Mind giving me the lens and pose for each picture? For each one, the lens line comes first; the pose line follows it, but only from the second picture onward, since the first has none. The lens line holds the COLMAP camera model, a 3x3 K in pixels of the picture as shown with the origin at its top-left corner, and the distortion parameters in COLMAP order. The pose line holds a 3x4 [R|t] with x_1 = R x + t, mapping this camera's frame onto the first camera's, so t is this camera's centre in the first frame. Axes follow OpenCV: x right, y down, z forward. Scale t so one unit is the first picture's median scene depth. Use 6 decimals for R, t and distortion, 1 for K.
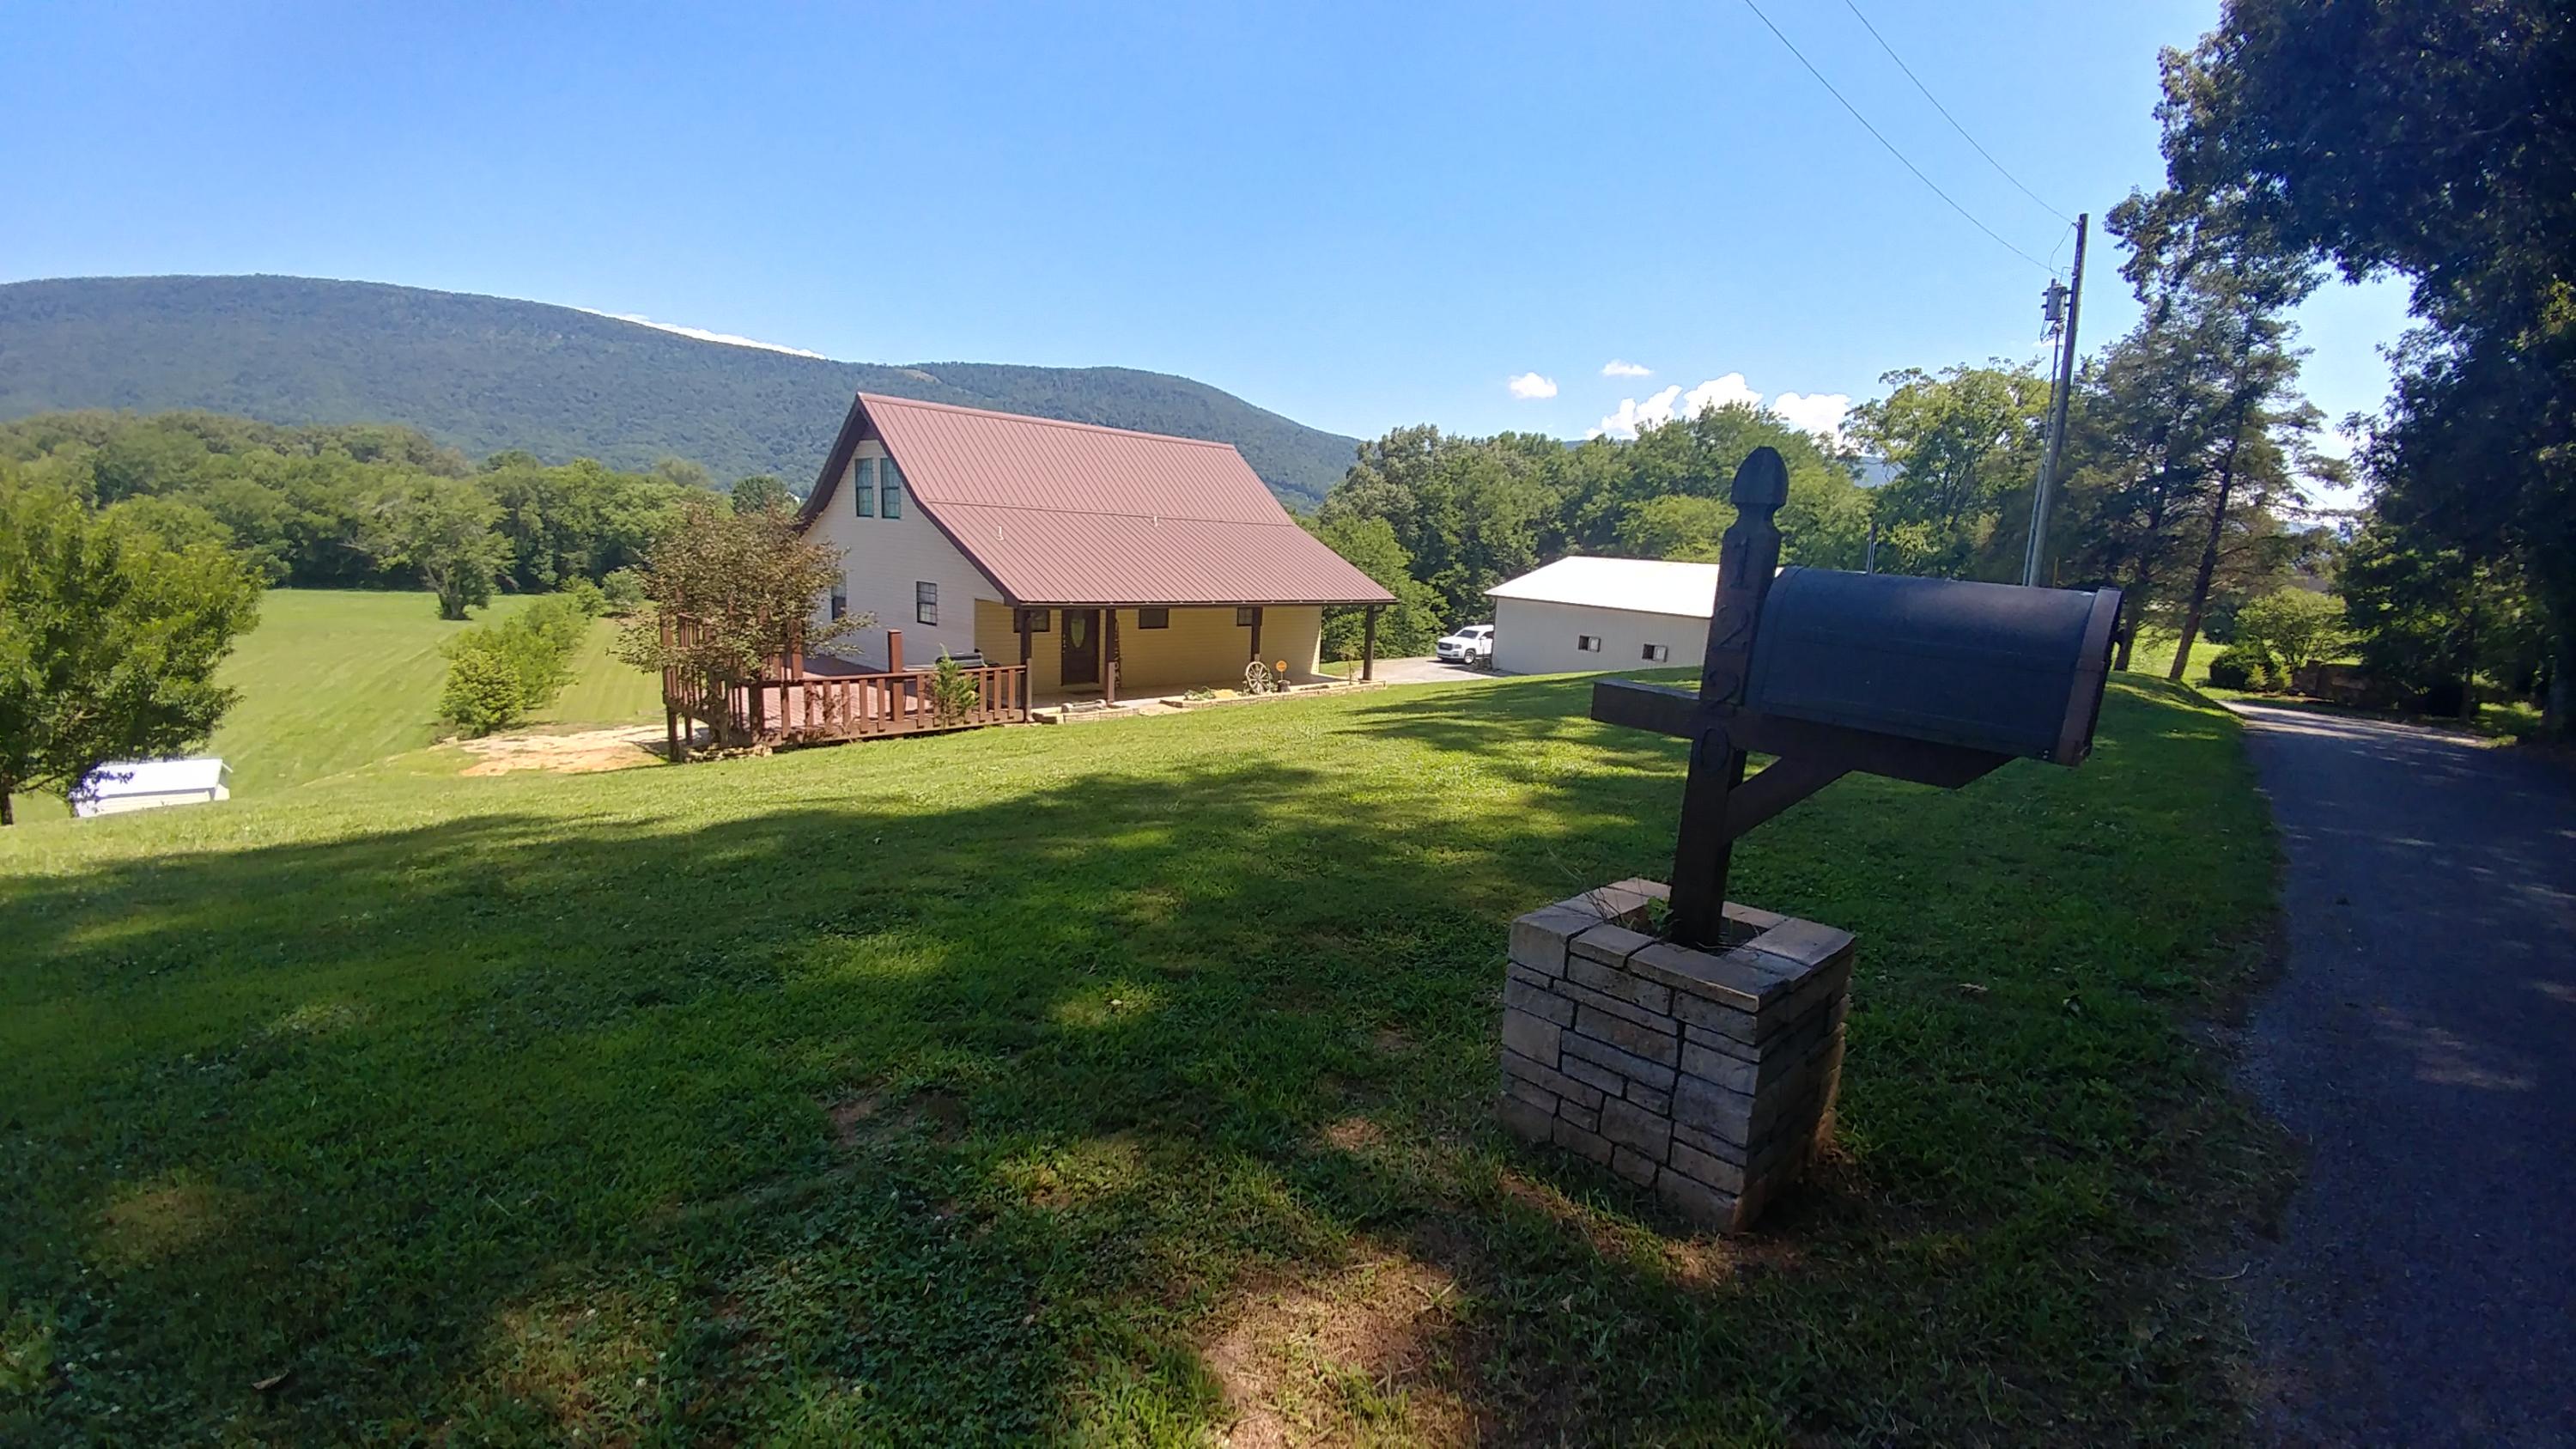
lens RADIAL K [[1038.2, 0, 1277.8], [0, 1038.2, 763.3], [0, 0, 1]] dist [0.021247, -0.039728]
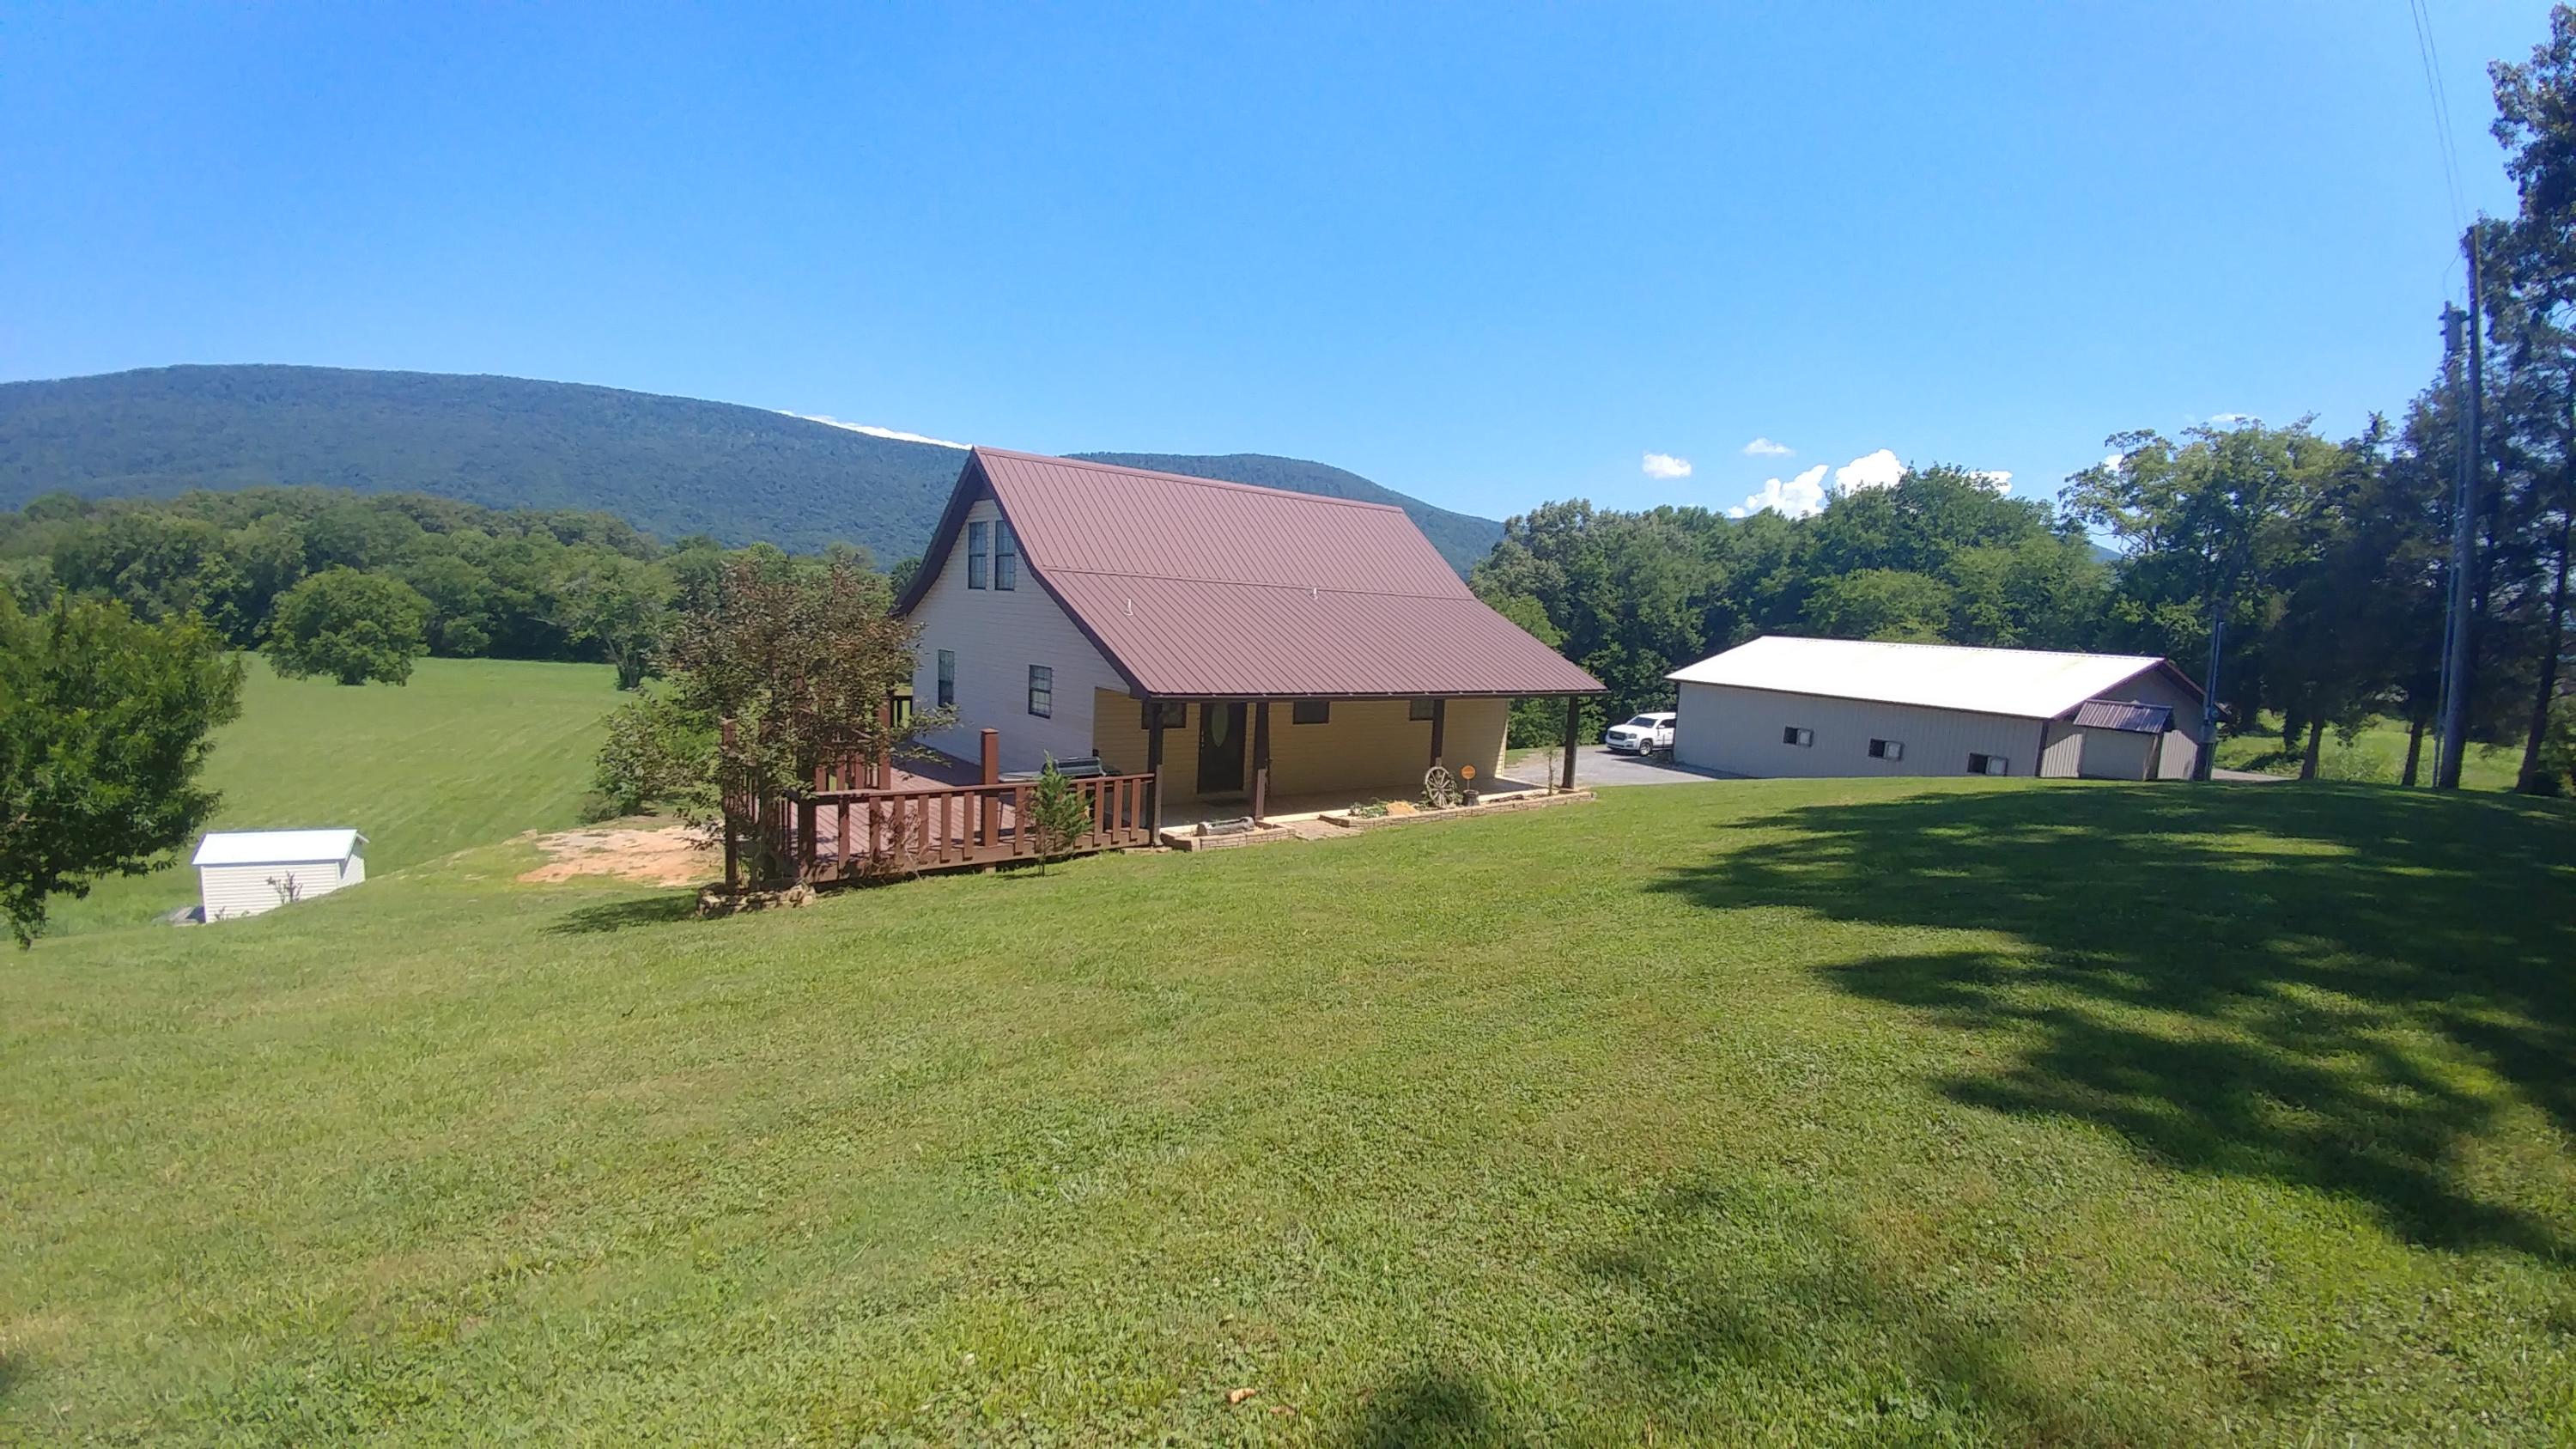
lens RADIAL K [[1038.2, 0, 1277.8], [0, 1038.2, 763.3], [0, 0, 1]] dist [0.021247, -0.039728]
pose [[0.992486, 0.018319, -0.120978, -0.013585], [-0.027118, 0.997073, -0.071486, -0.011847], [0.119314, 0.074229, 0.990078, 0.057762]]
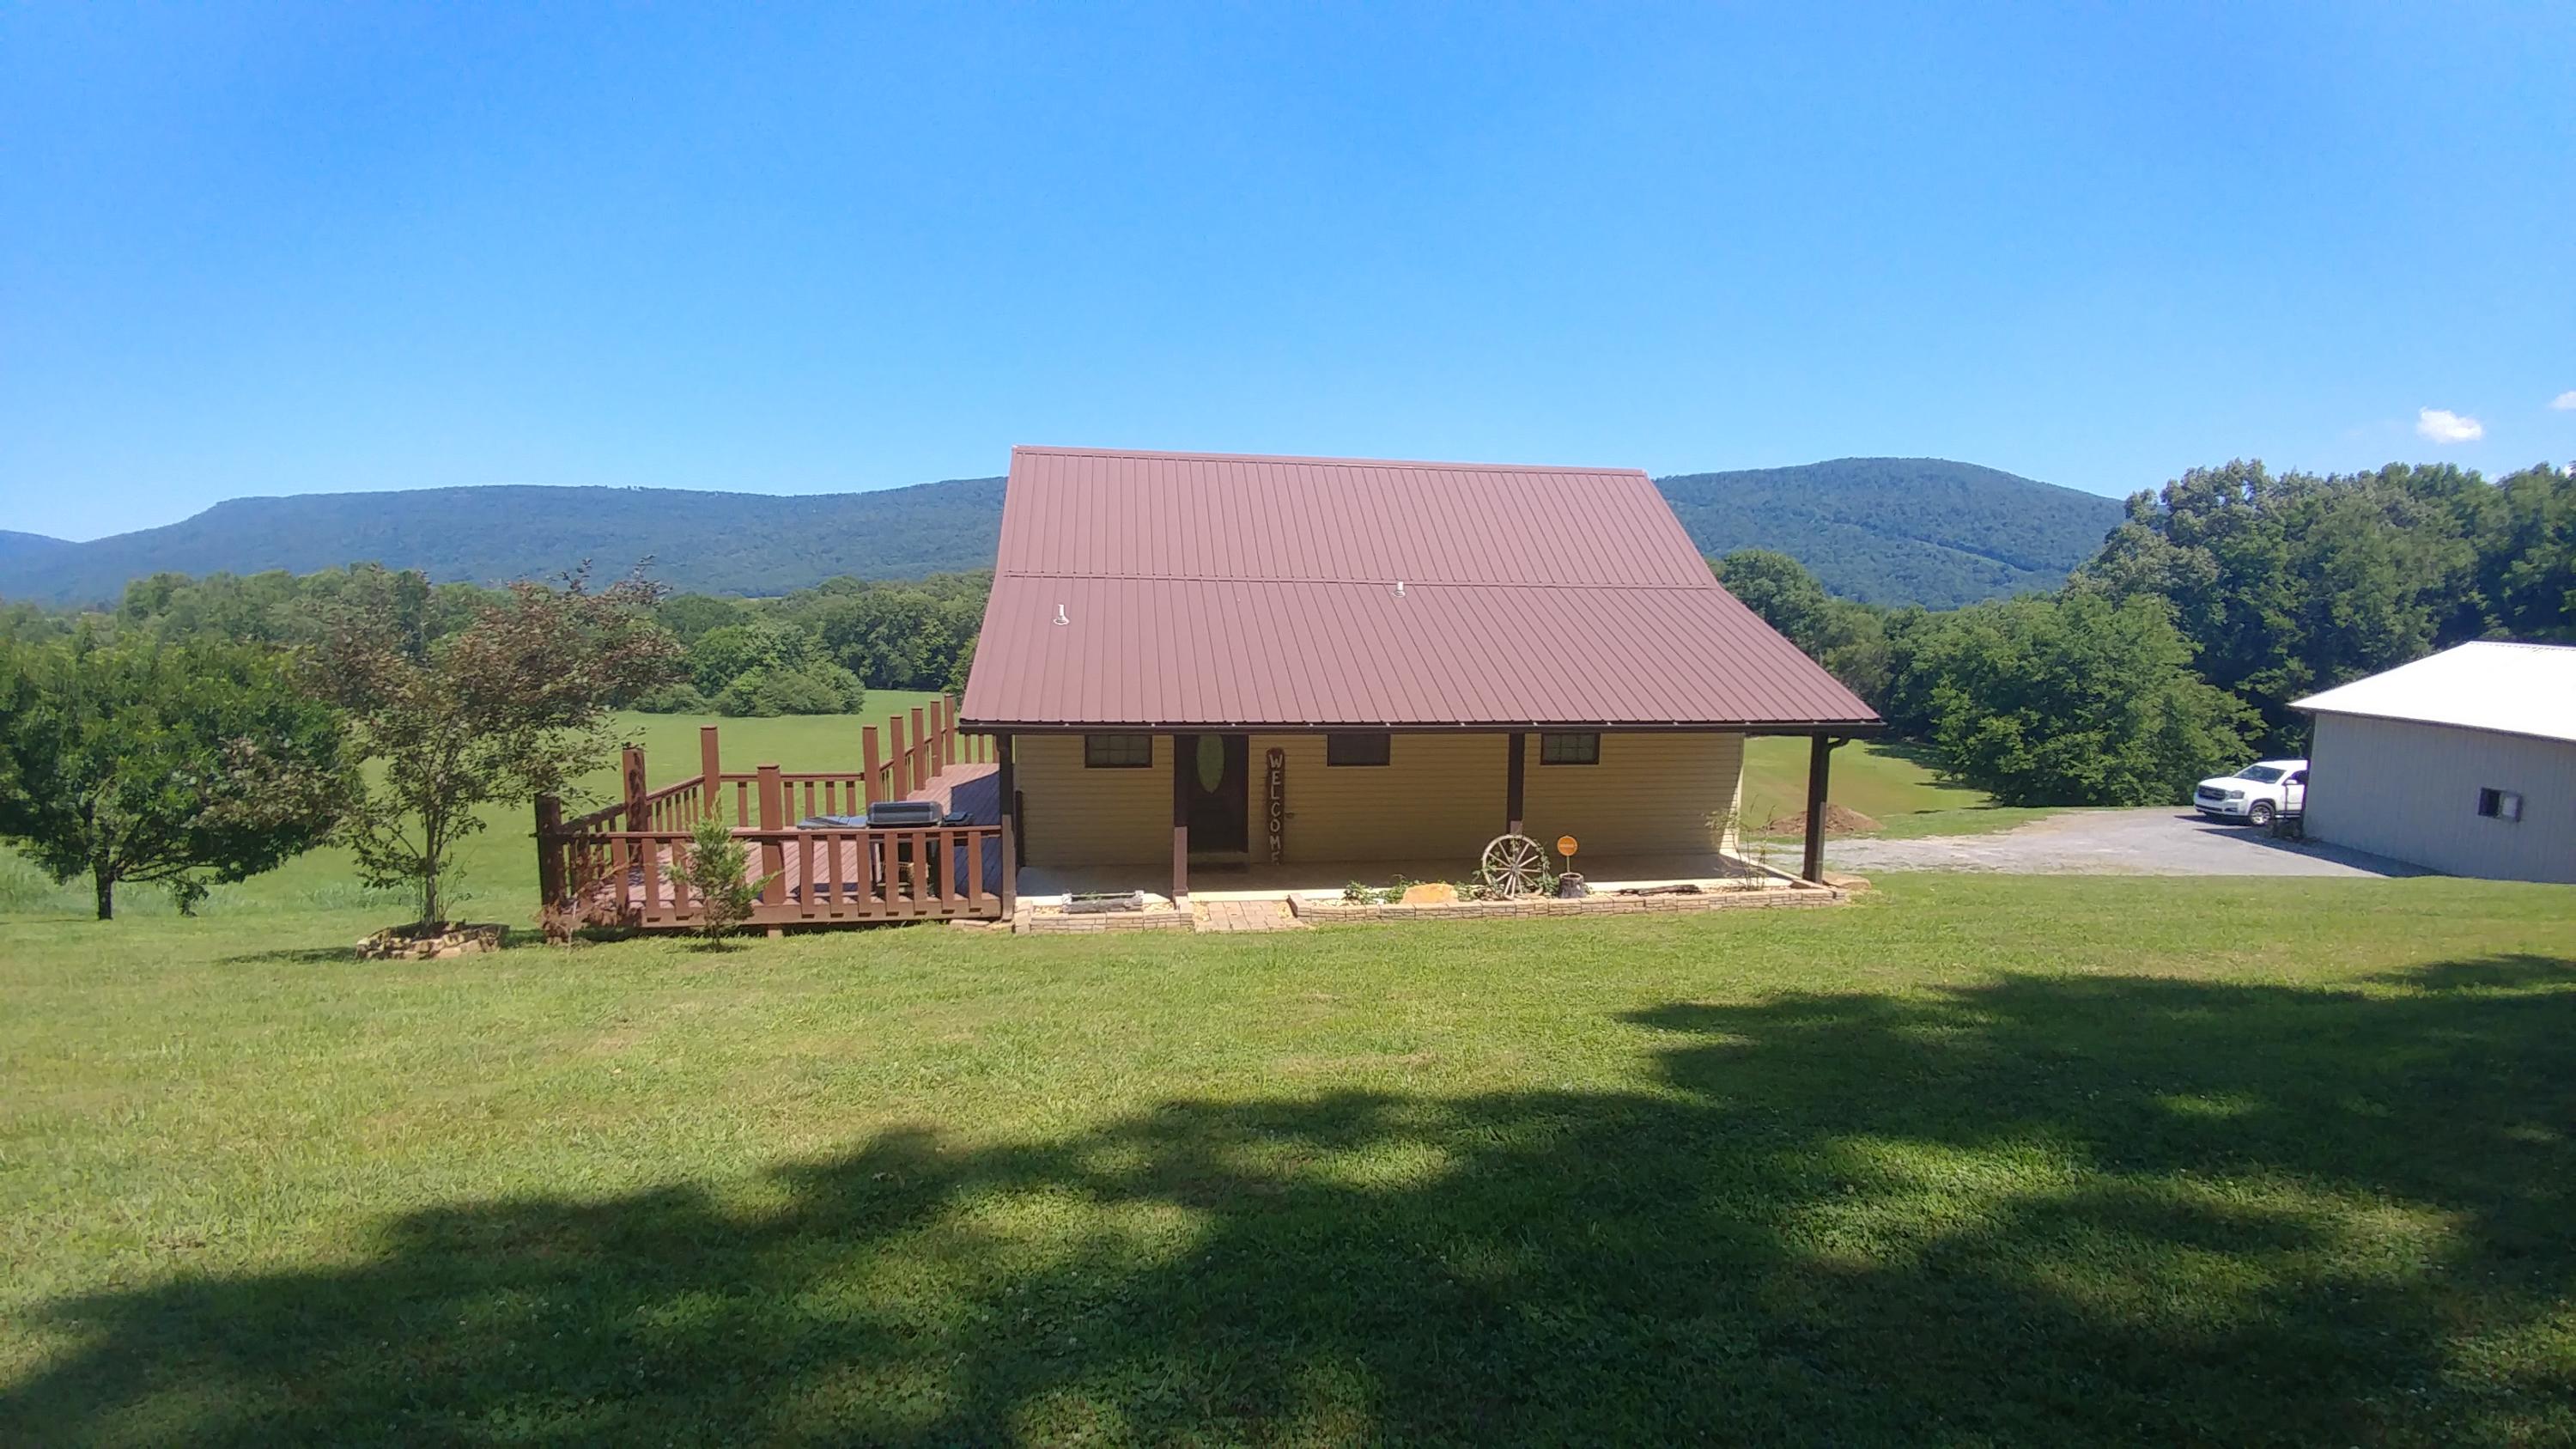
lens RADIAL K [[1038.2, 0, 1277.8], [0, 1038.2, 763.3], [0, 0, 1]] dist [0.021247, -0.039728]
pose [[0.798560, 0.034908, -0.600902, 0.061098], [-0.096828, 0.992765, -0.071005, -0.025340], [0.594076, 0.114886, 0.796163, 0.150558]]
